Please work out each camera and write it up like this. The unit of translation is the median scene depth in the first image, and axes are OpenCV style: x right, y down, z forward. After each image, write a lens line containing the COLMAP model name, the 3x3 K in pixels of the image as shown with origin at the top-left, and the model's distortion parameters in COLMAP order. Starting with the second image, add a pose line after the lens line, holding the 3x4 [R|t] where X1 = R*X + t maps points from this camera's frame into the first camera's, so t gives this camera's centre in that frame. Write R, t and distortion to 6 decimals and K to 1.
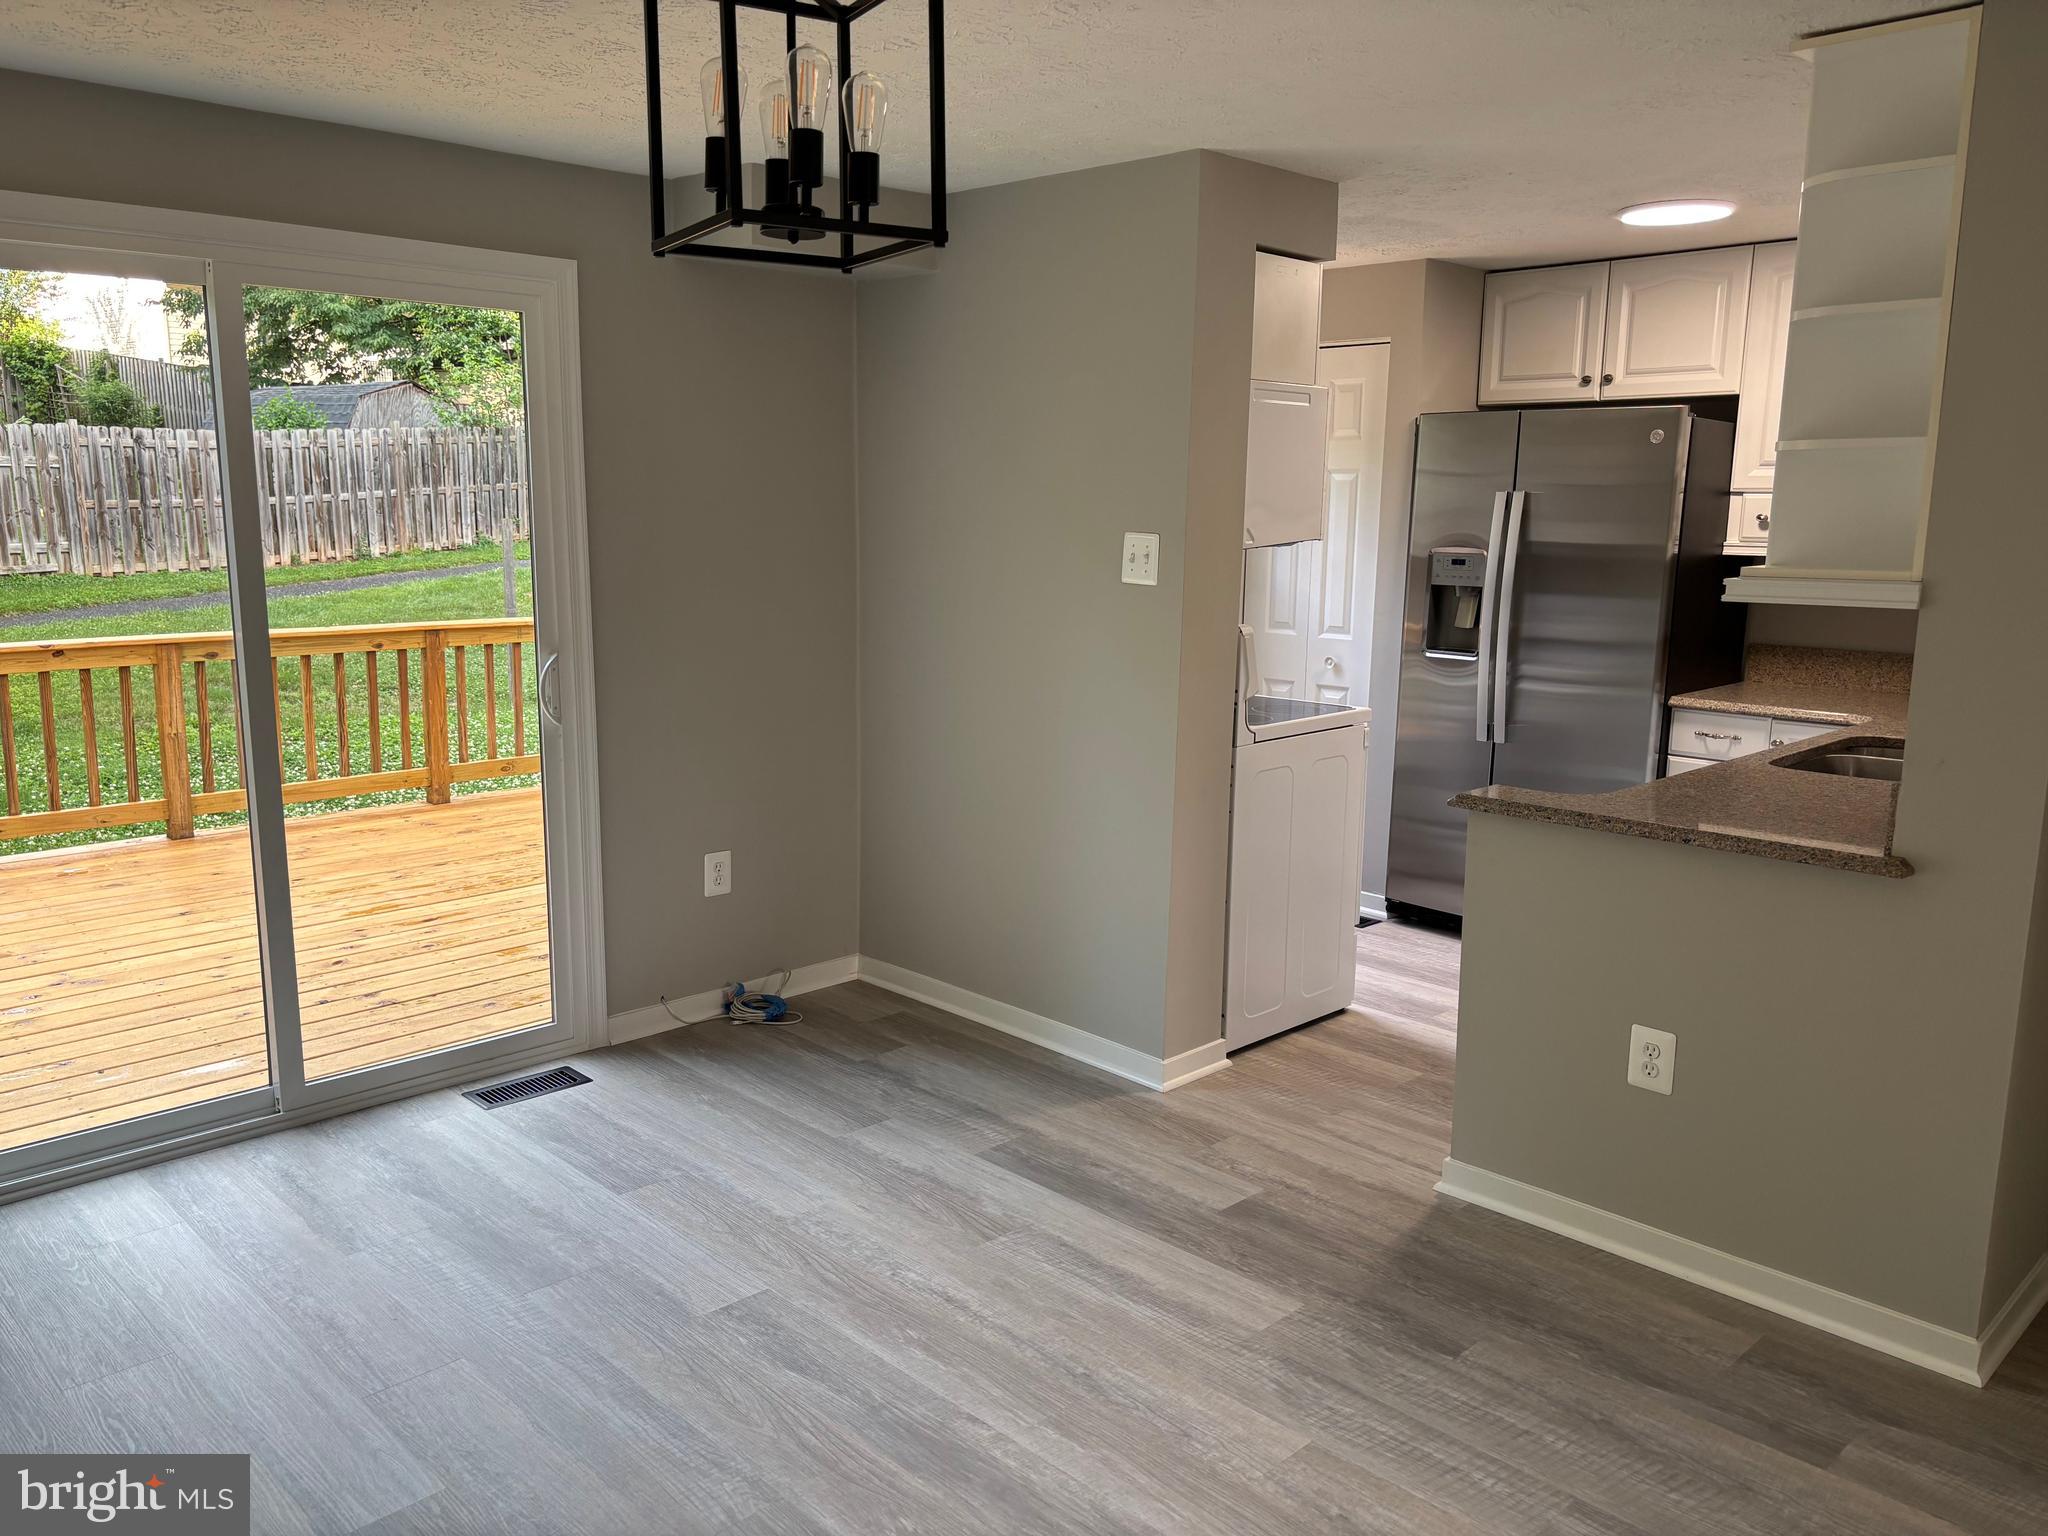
lens RADIAL K [[1550.1, 0, 1024.0], [0, 1550.1, 768.0], [0, 0, 1]] dist [-0.046869, 0.063770]
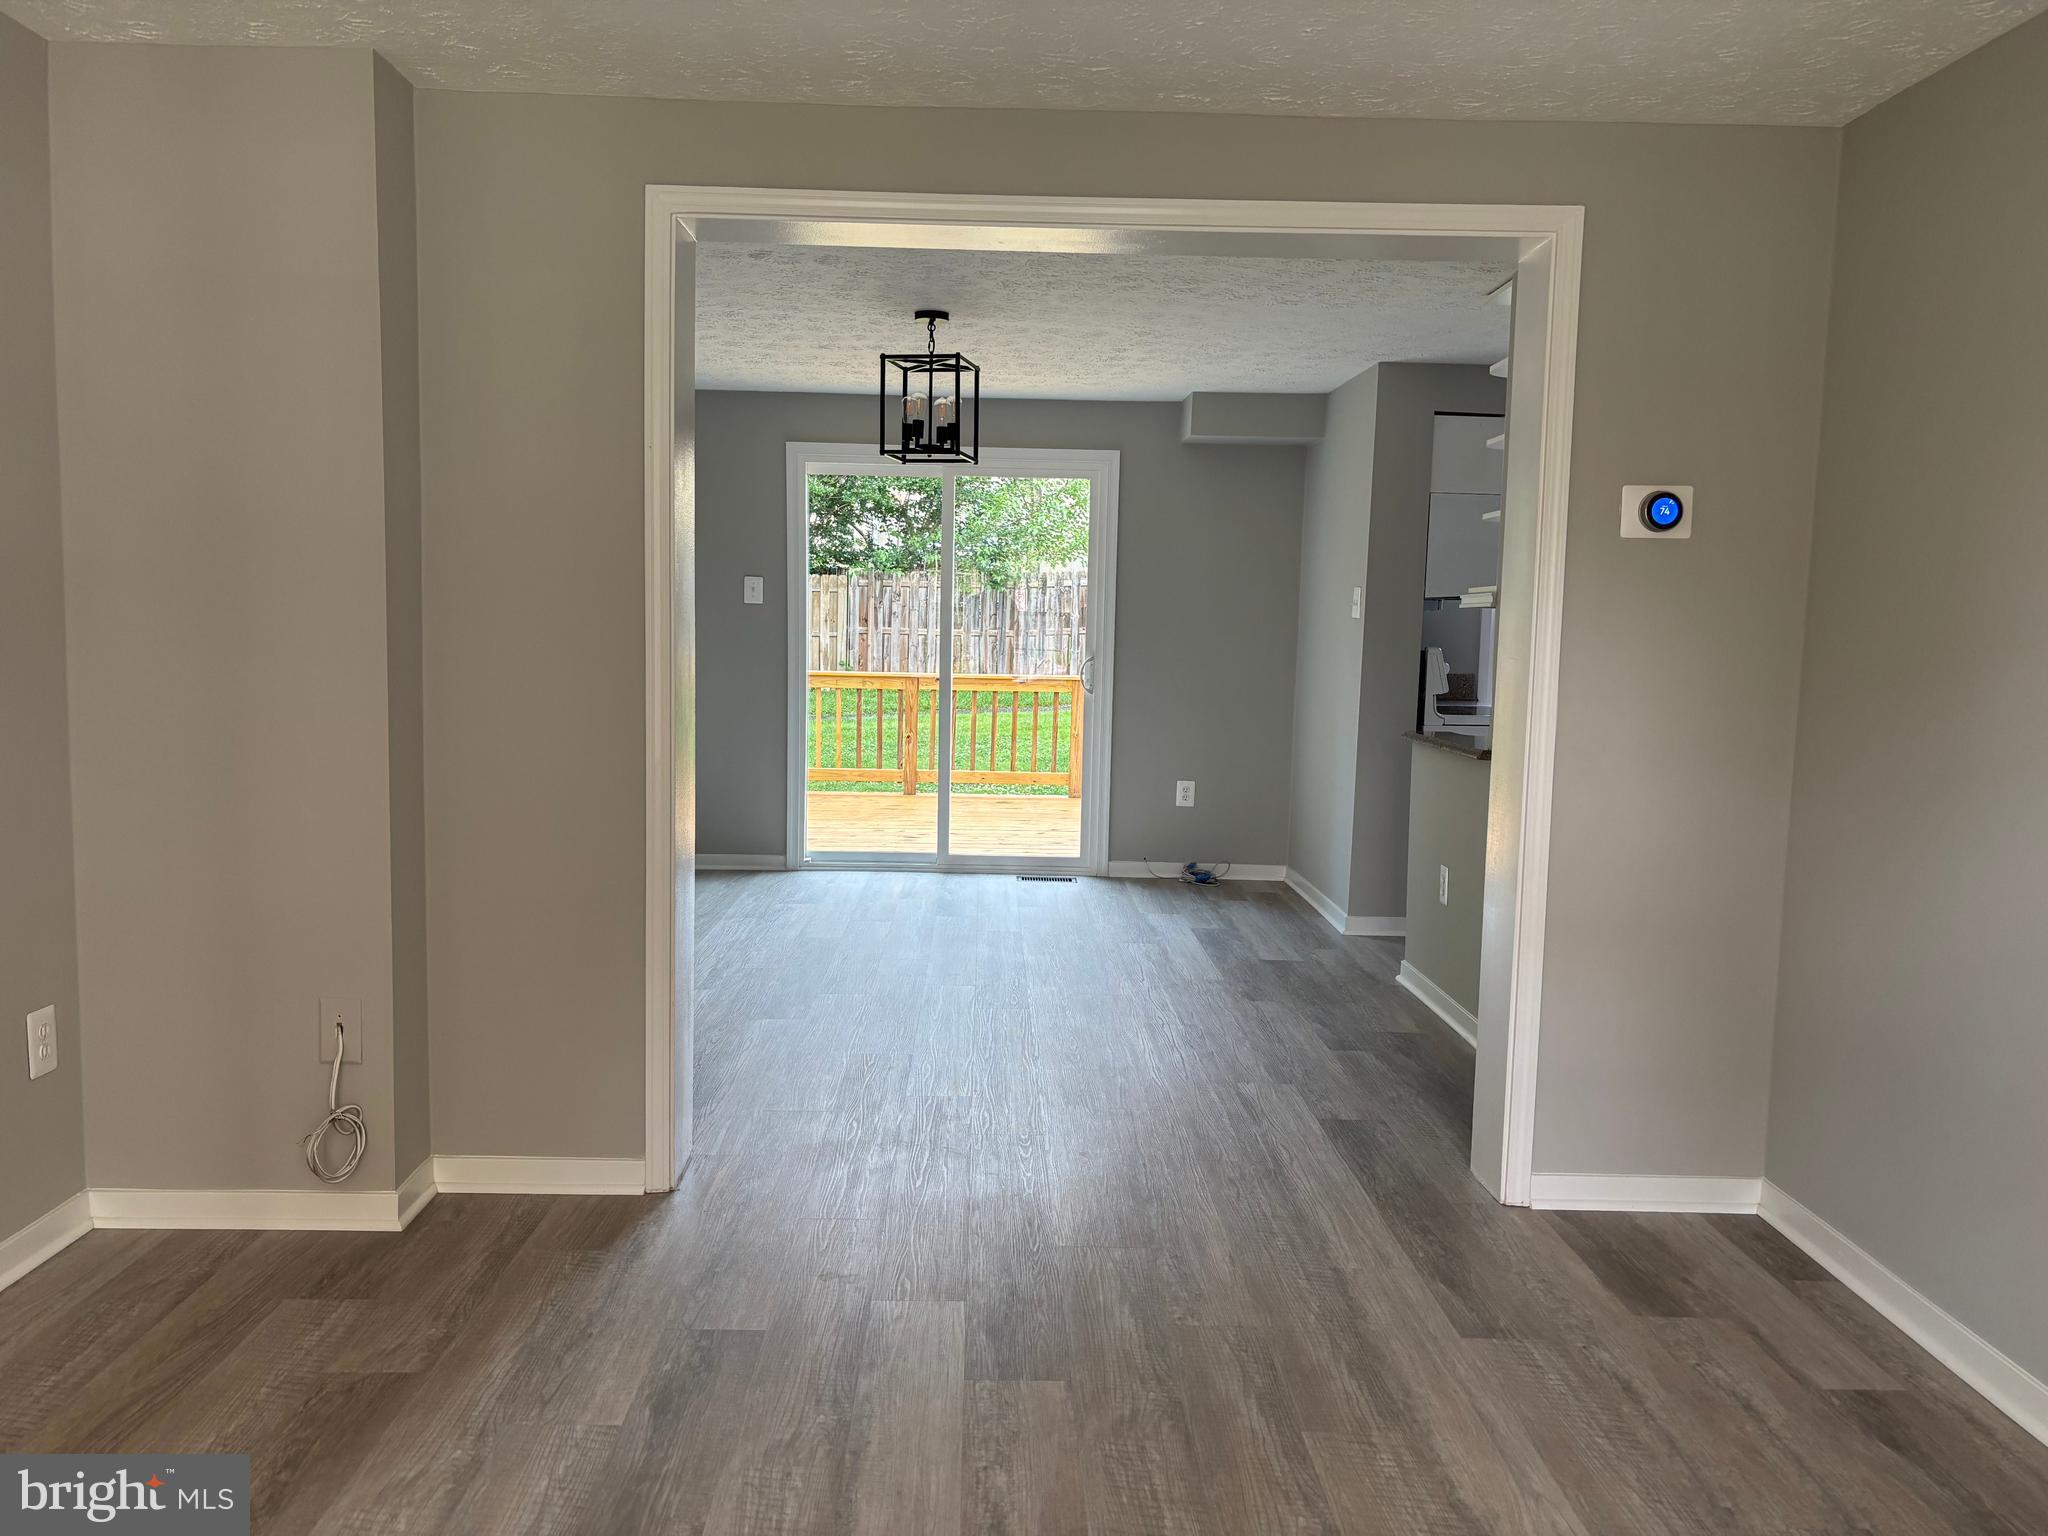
lens RADIAL K [[1550.1, 0, 1024.0], [0, 1550.1, 768.0], [0, 0, 1]] dist [-0.046869, 0.063770]
pose [[0.722551, 0.073616, -0.687387, 0.916934], [-0.142815, 0.988761, -0.044230, 0.152681], [0.676406, 0.130128, 0.724943, -0.398561]]
